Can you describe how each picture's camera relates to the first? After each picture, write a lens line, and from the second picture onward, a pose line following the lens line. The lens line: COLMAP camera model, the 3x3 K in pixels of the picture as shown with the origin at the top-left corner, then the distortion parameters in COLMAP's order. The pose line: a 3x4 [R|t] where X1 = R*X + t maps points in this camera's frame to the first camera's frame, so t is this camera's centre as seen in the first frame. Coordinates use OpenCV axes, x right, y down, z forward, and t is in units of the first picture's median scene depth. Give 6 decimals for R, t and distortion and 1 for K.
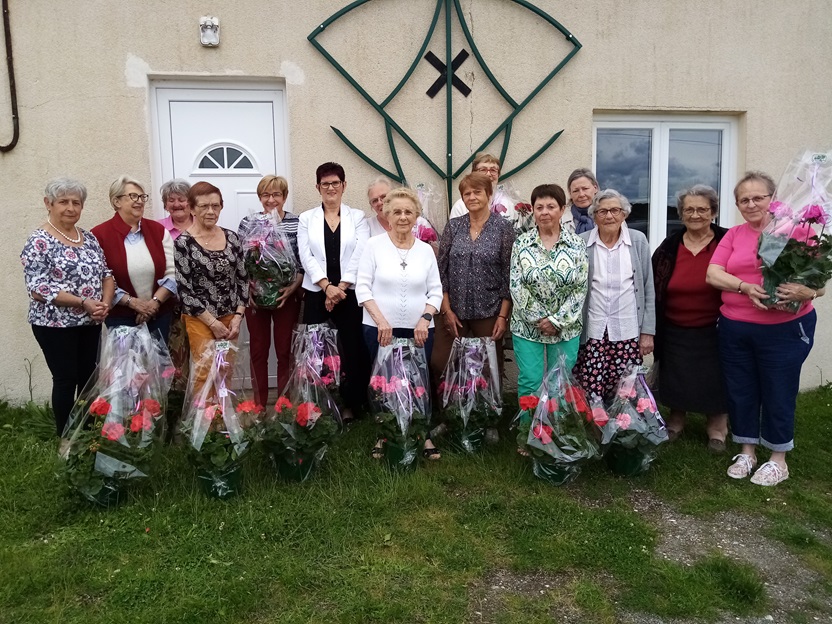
lens RADIAL K [[633.2, 0, 416.1], [0, 633.2, 311.2], [0, 0, 1]] dist [-0.023684, -0.002815]
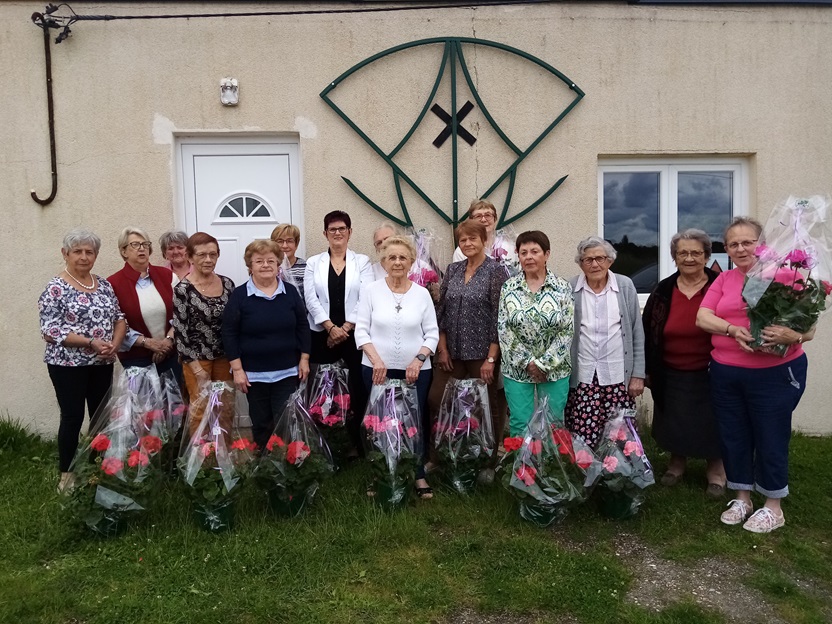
lens RADIAL K [[632.0, 0, 416.0], [0, 632.0, 312.8], [0, 0, 1]] dist [-0.028238, -0.000026]
pose [[0.996880, -0.002209, -0.078905, 0.100709], [-0.002666, 0.998096, -0.061626, -0.002182], [0.078891, 0.061644, 0.994975, -0.030191]]
